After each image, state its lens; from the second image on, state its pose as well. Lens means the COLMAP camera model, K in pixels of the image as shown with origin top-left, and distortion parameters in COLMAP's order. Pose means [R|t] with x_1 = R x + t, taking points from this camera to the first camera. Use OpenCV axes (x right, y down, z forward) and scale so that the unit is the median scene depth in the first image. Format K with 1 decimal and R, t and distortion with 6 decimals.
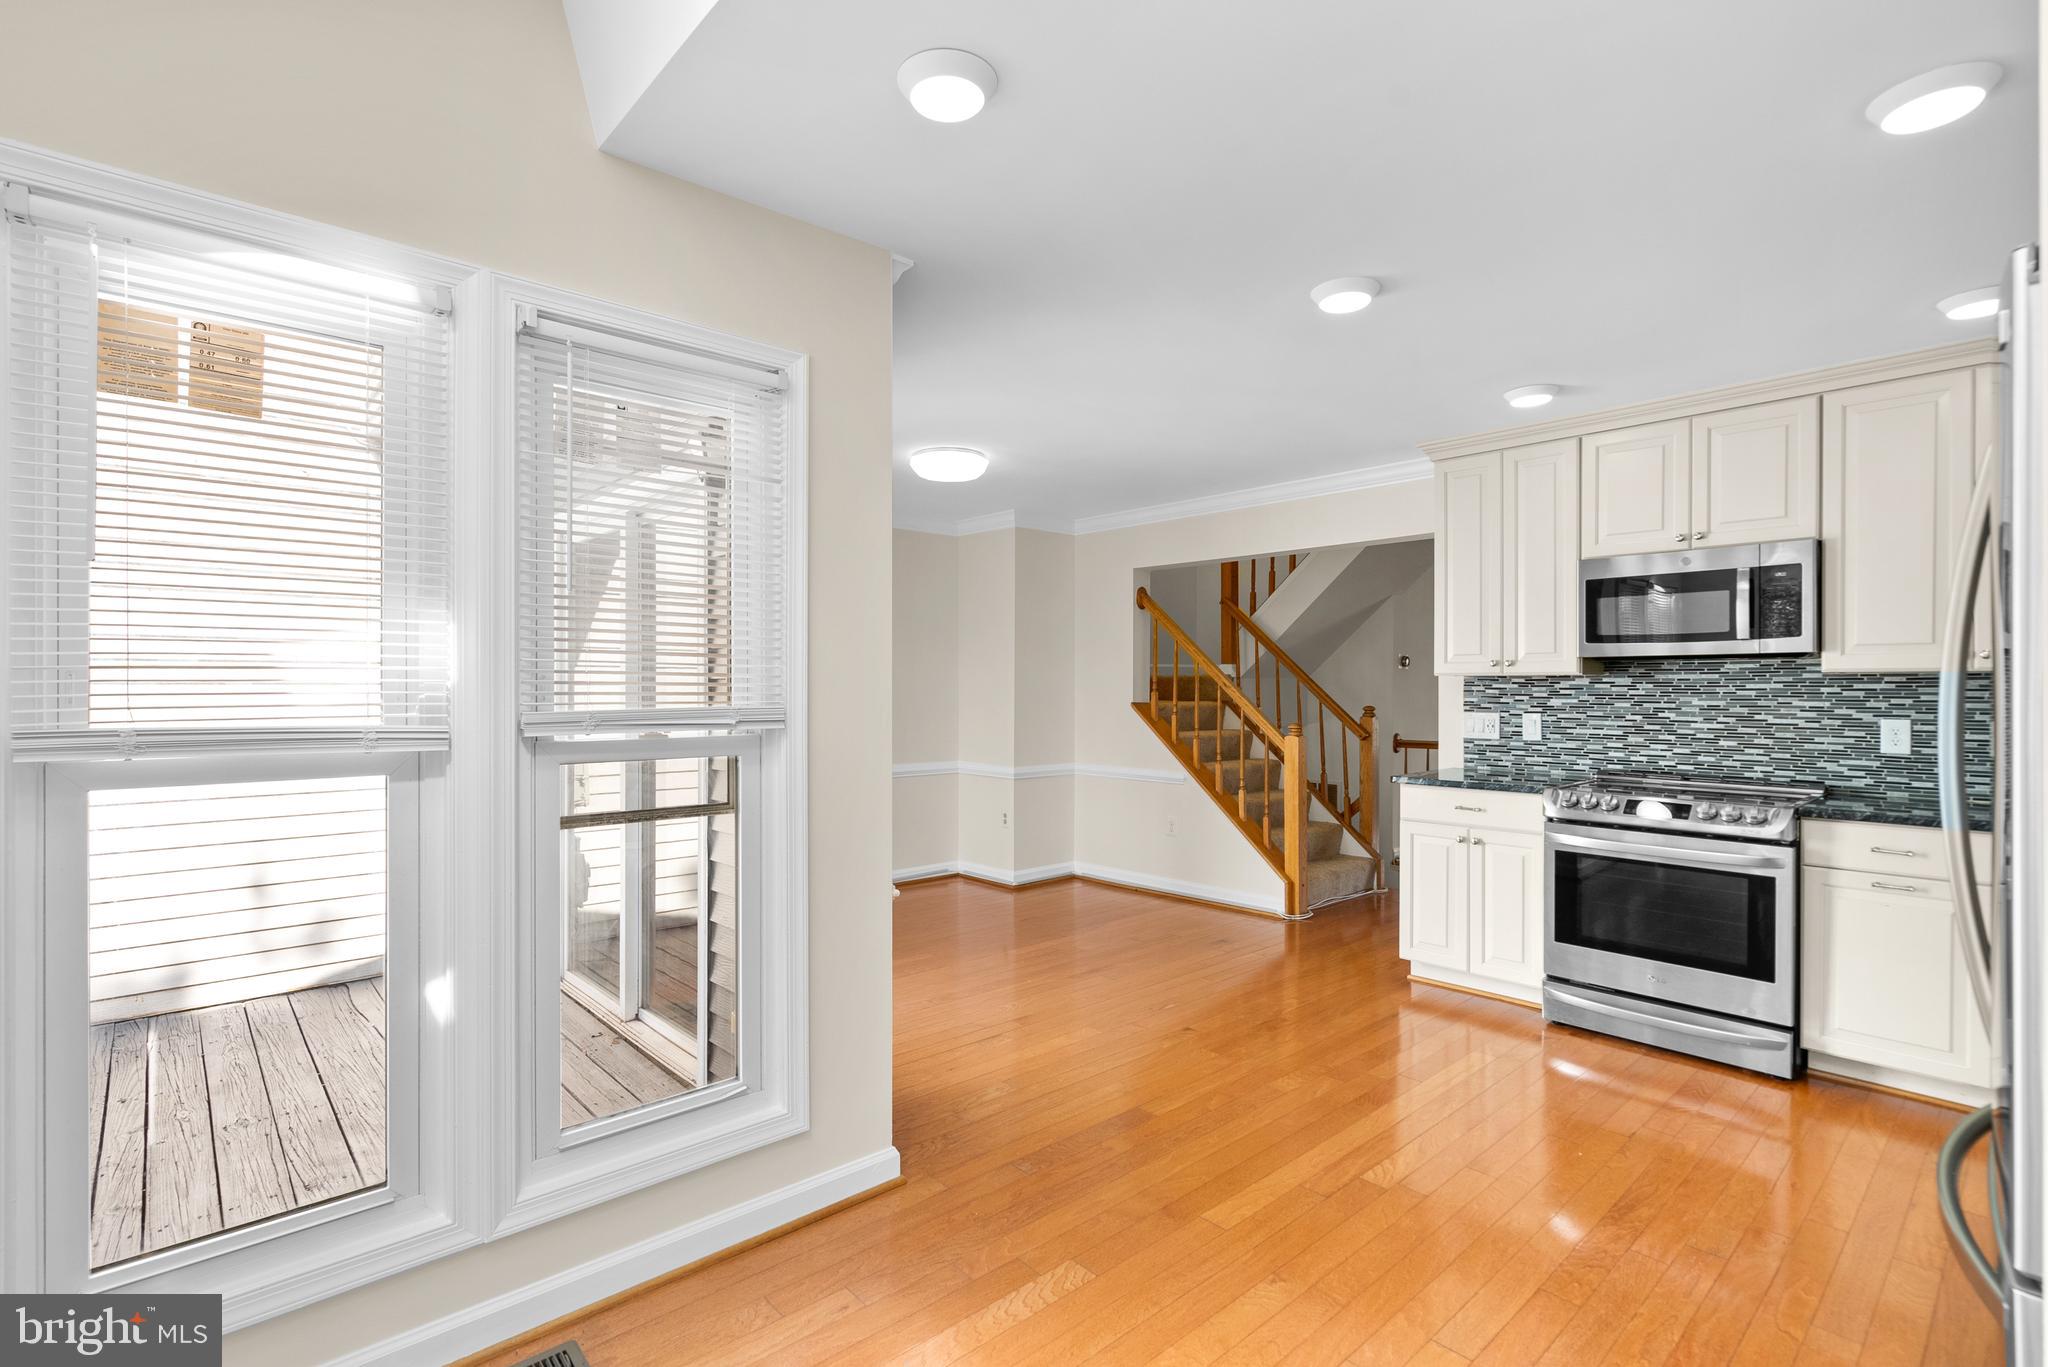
lens RADIAL K [[949.9, 0, 1024.0], [0, 949.9, 683.5], [0, 0, 1]] dist [0.000755, 0.007273]
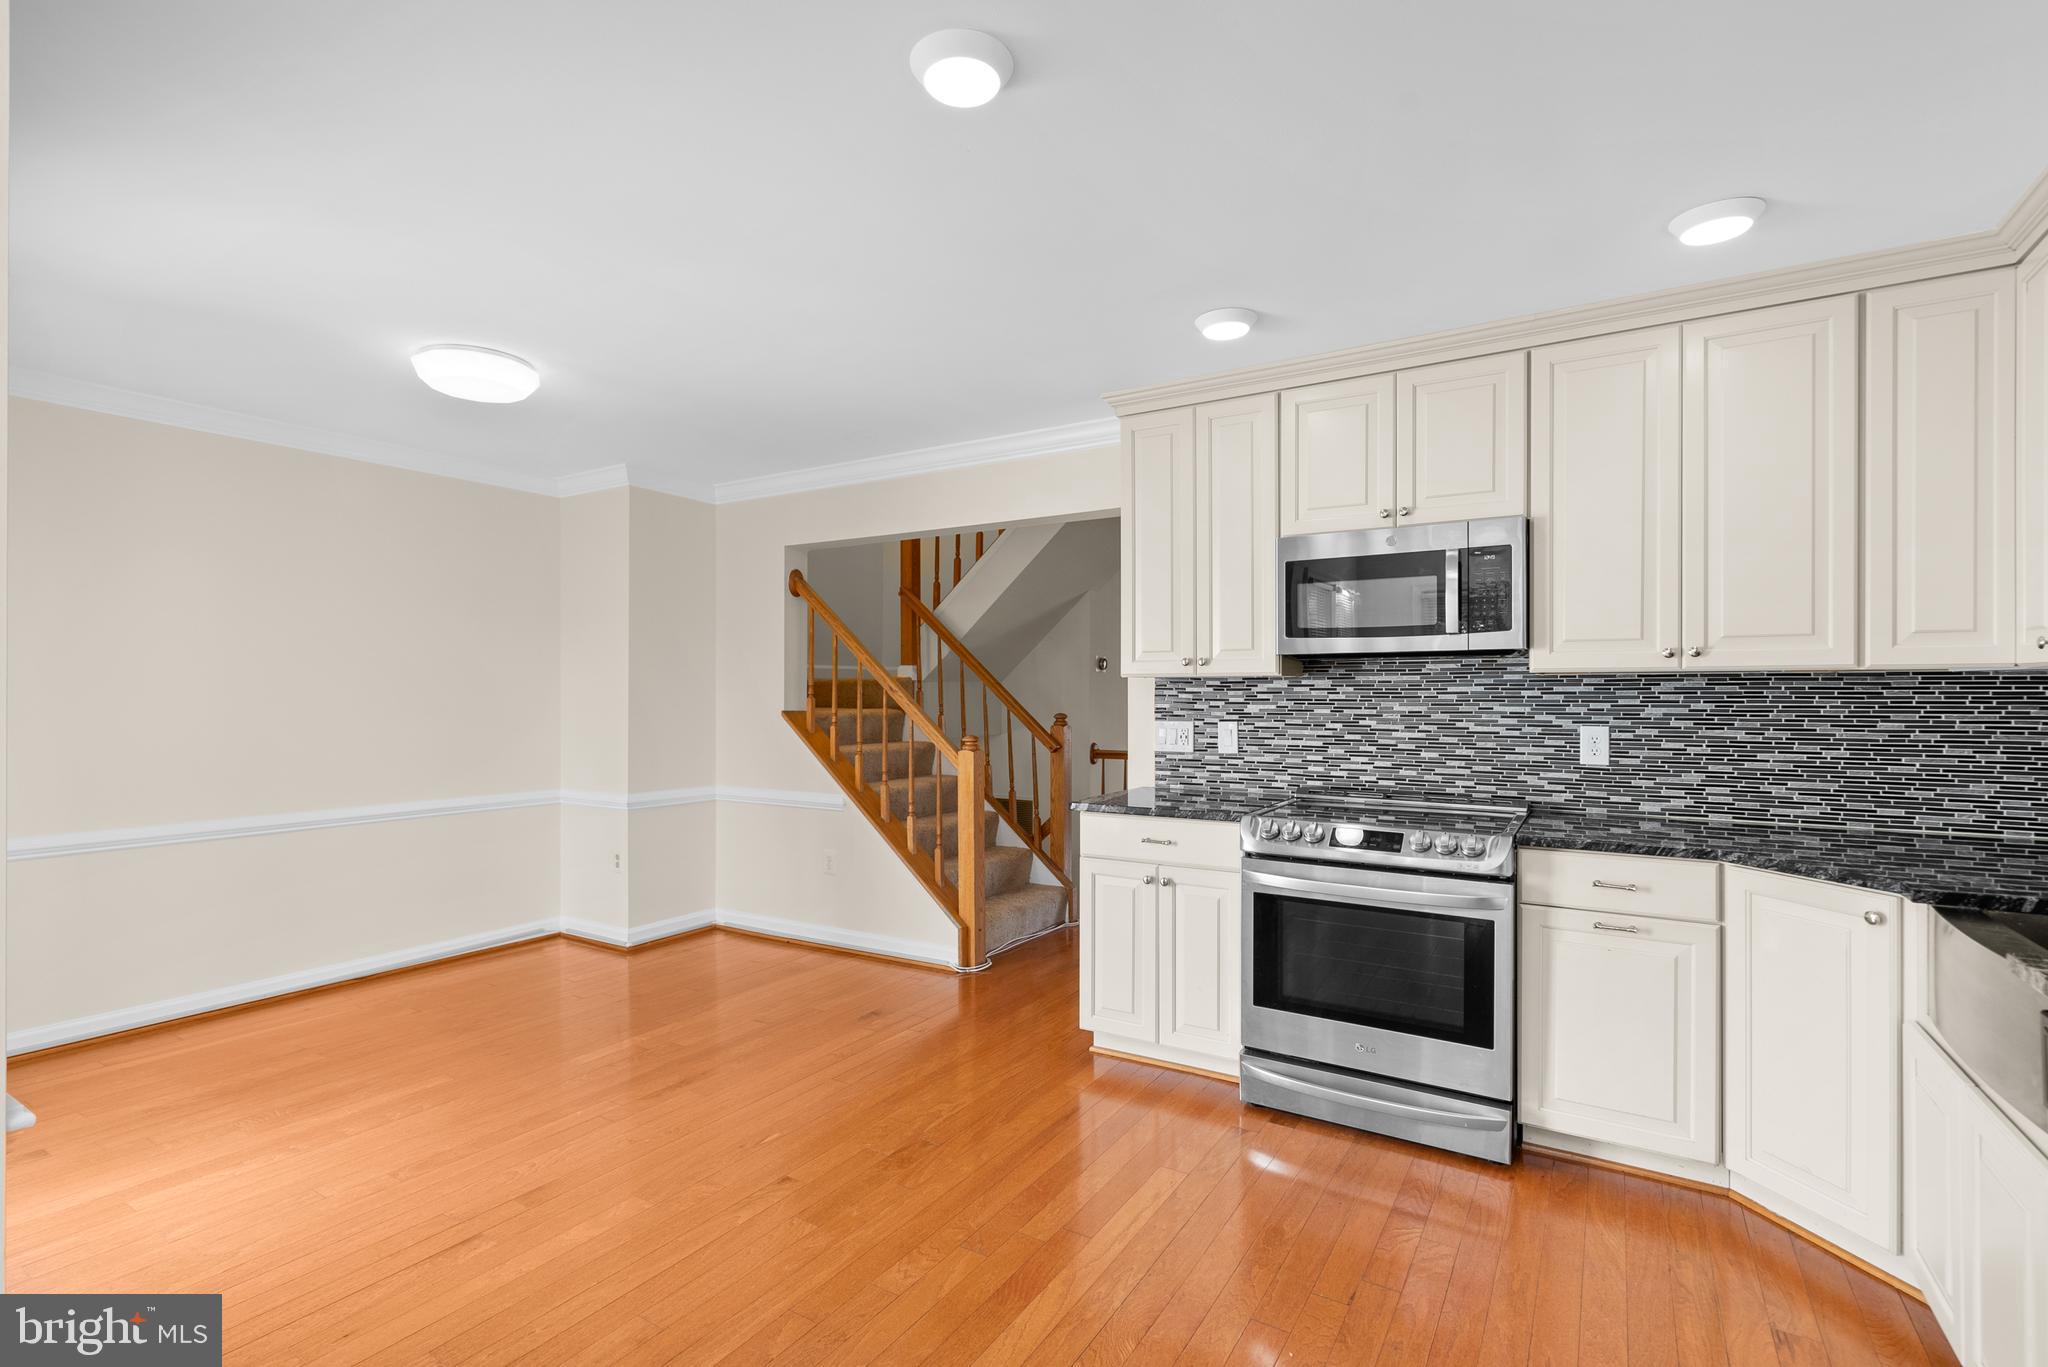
lens RADIAL K [[949.9, 0, 1024.0], [0, 949.9, 683.5], [0, 0, 1]] dist [0.000755, 0.007273]
pose [[0.960950, 0.001795, 0.276715, 0.133862], [0.000102, 0.999977, -0.006838, 0.003286], [-0.276721, 0.006599, 0.960928, 0.252238]]
